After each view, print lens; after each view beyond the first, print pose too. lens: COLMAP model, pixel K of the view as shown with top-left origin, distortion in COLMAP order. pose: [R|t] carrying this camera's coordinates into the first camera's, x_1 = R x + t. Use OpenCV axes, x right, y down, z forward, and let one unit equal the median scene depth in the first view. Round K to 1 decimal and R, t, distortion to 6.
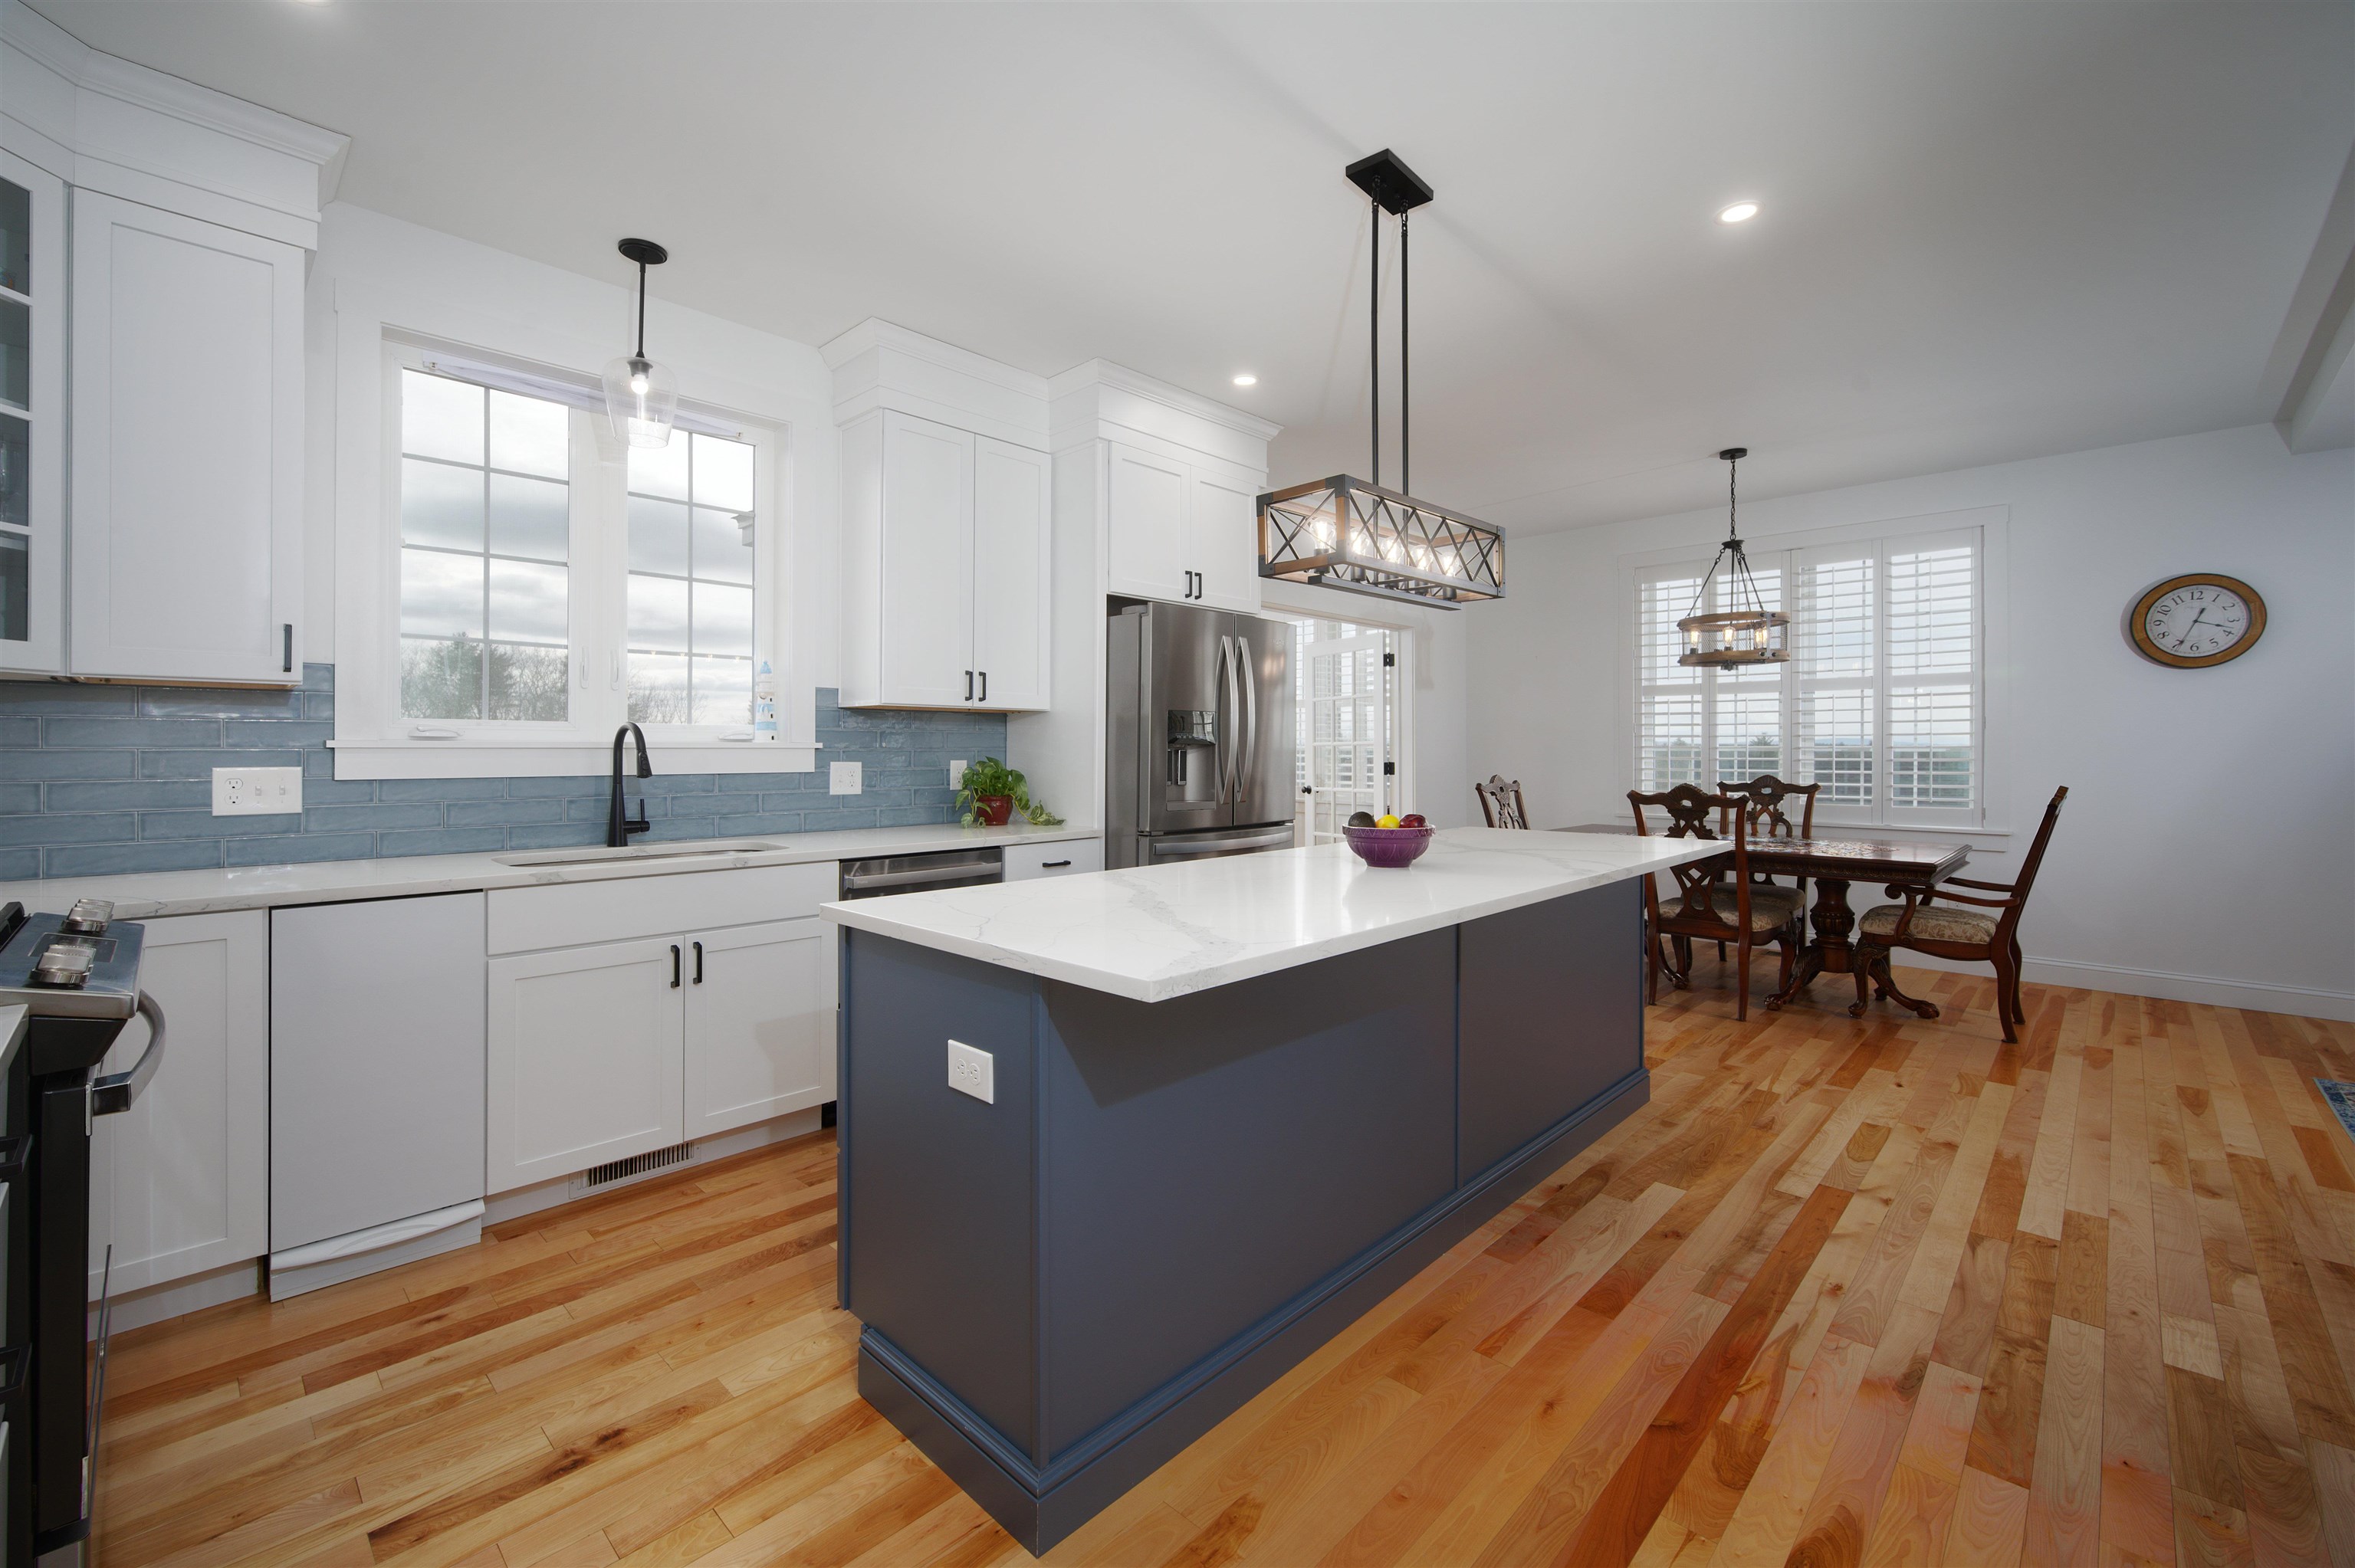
lens RADIAL K [[970.7, 0, 1177.4], [0, 970.7, 747.4], [0, 0, 1]] dist [0.003902, 0.000225]
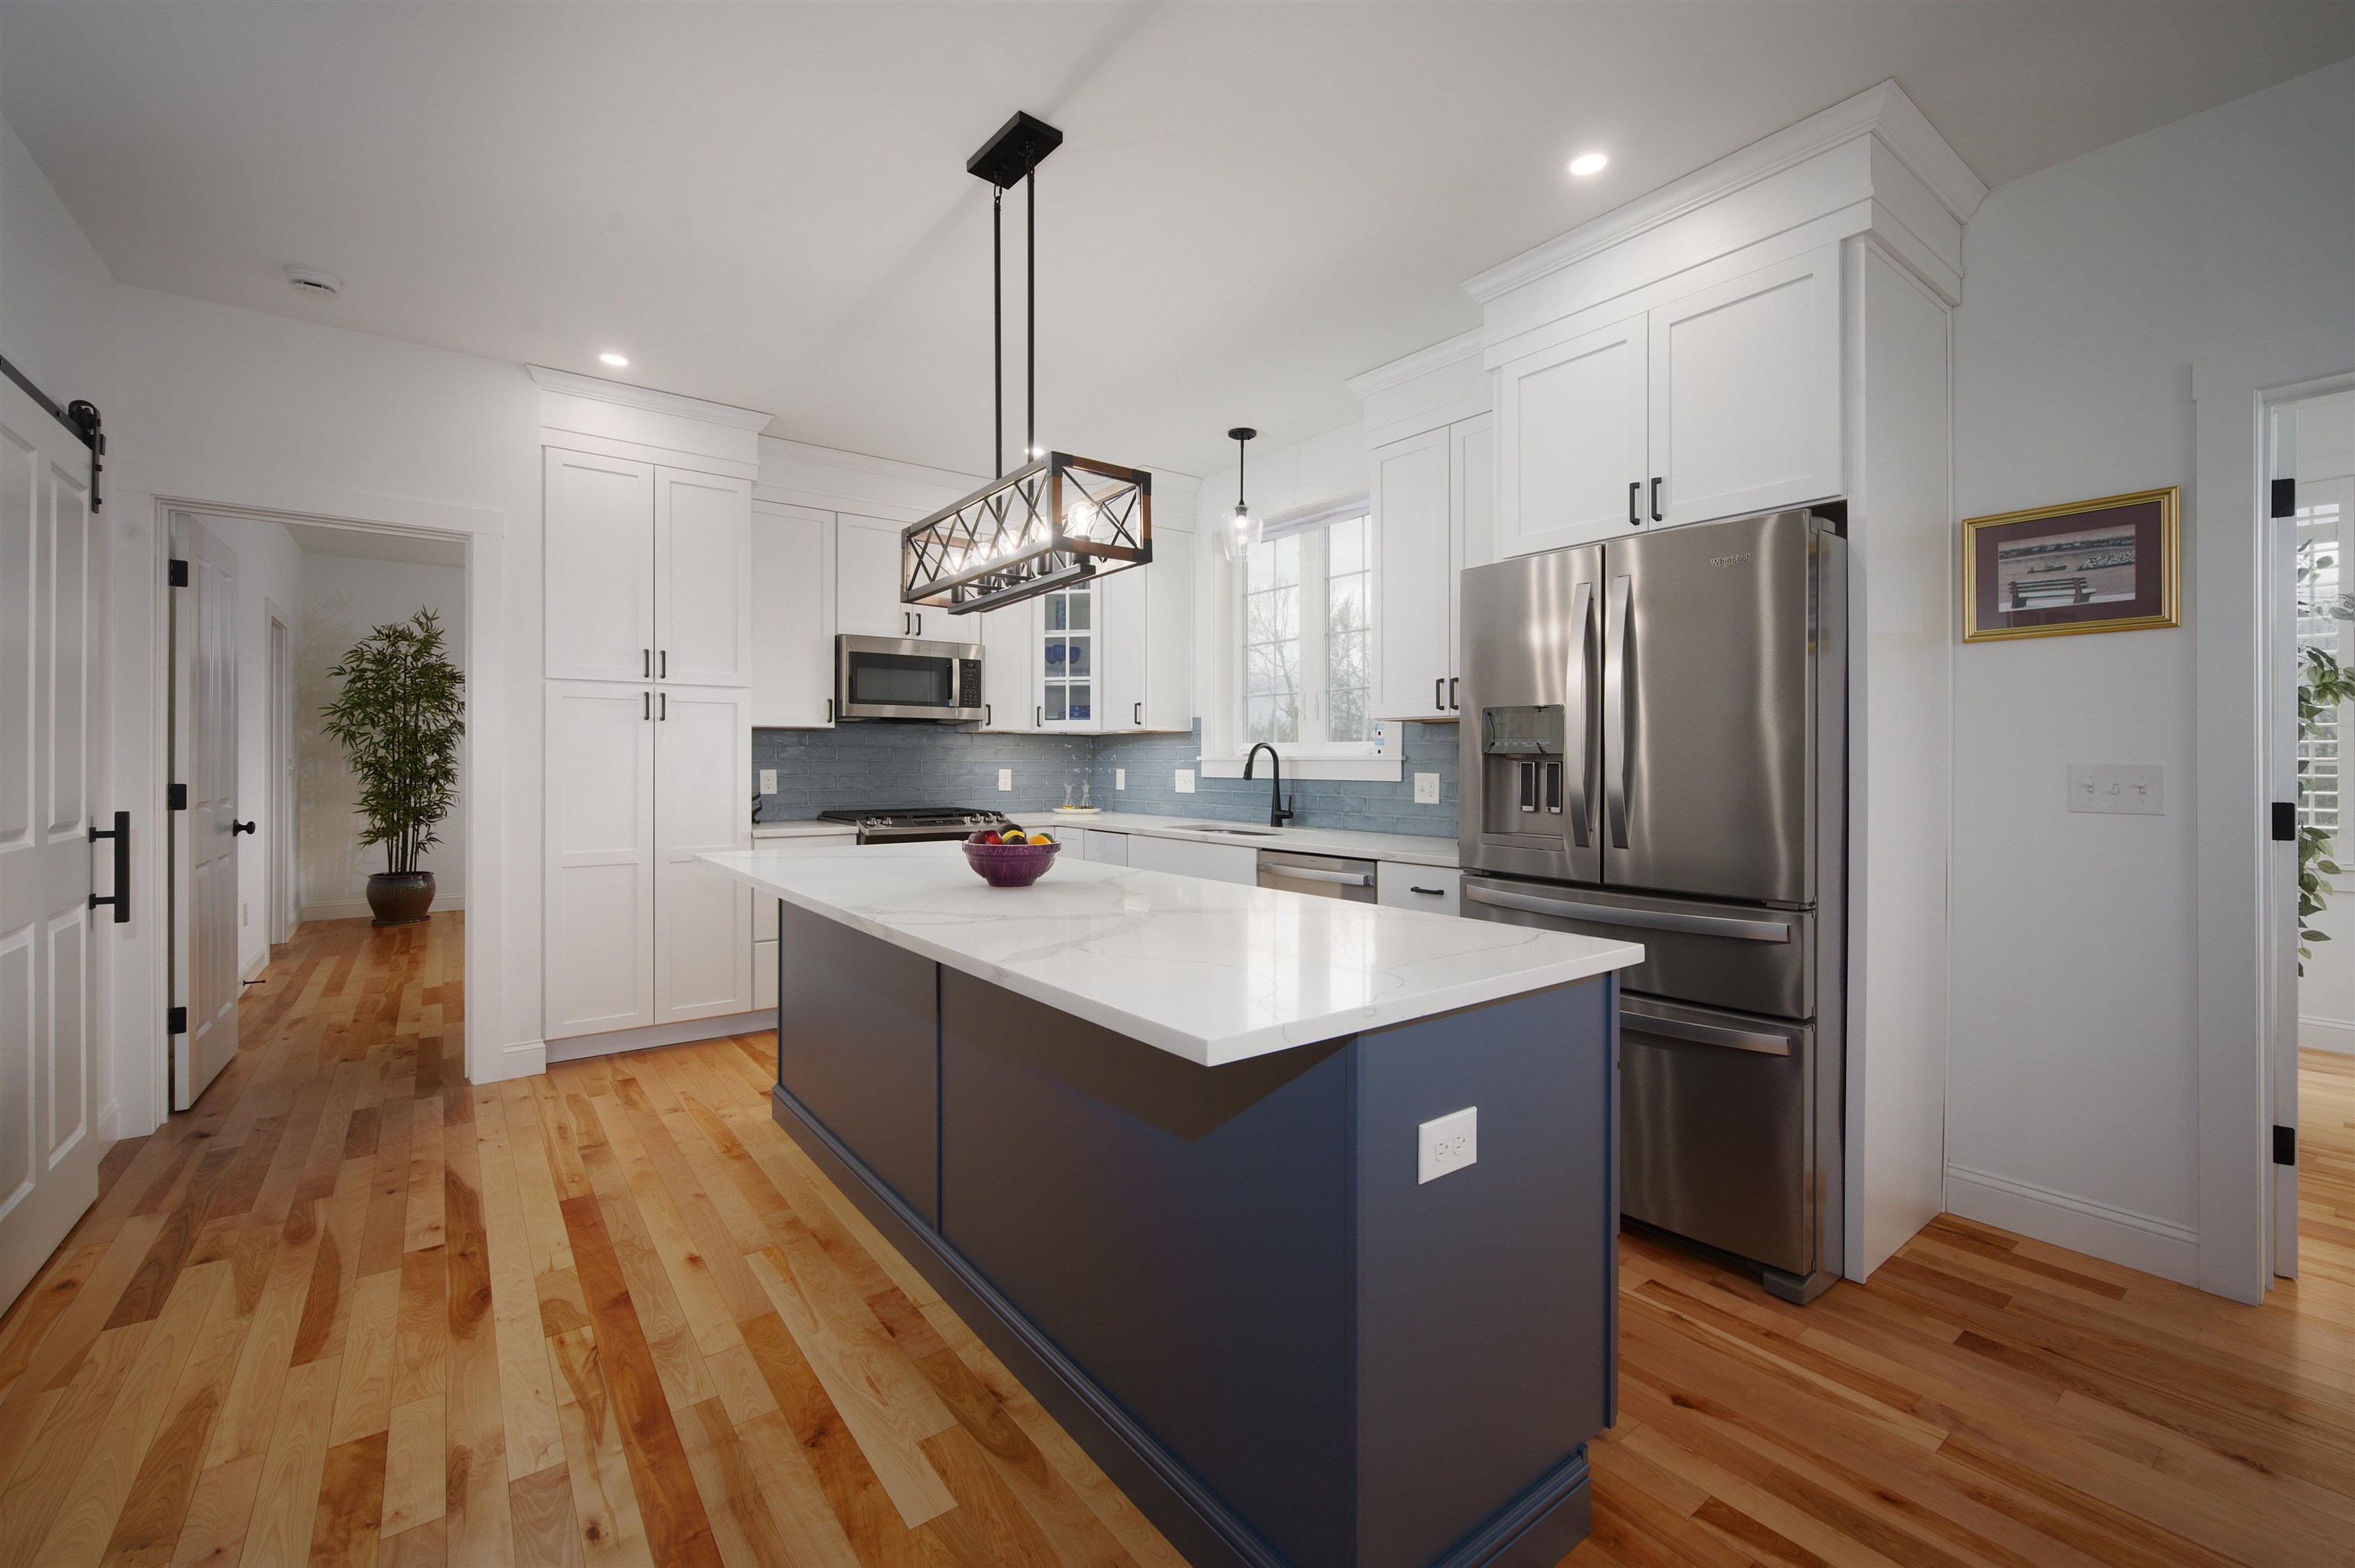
lens RADIAL K [[970.7, 0, 1175.2], [0, 970.7, 767.5], [0, 0, 1]] dist [0.003902, 0.000225]
pose [[-0.153039, 0.003463, -0.988214, 1.088166], [0.001903, 0.999993, 0.003210, 0.006786], [0.988218, -0.001389, -0.153045, 1.270404]]
